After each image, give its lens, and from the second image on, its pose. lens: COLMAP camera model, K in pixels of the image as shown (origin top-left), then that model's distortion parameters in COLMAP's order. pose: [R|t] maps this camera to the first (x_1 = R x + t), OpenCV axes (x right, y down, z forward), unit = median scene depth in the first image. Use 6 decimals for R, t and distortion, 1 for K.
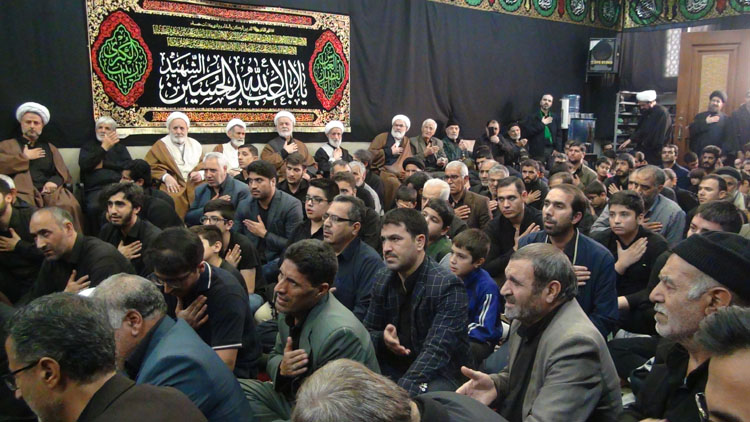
lens RADIAL K [[628.6, 0, 372.8], [0, 628.6, 214.6], [0, 0, 1]] dist [-0.008396, -0.006879]
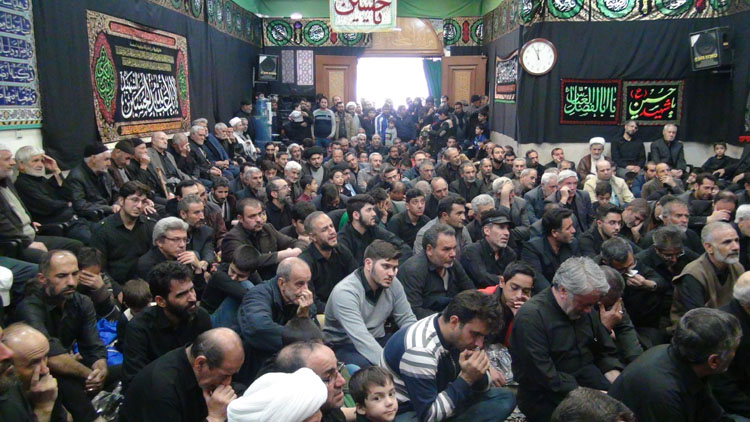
lens RADIAL K [[628.6, 0, 380.2], [0, 628.6, 214.1], [0, 0, 1]] dist [-0.008396, -0.006879]
pose [[0.618685, -0.146542, 0.771851, -0.859351], [0.128756, 0.988079, 0.084390, -0.045415], [-0.775016, 0.047170, 0.630178, -0.012326]]
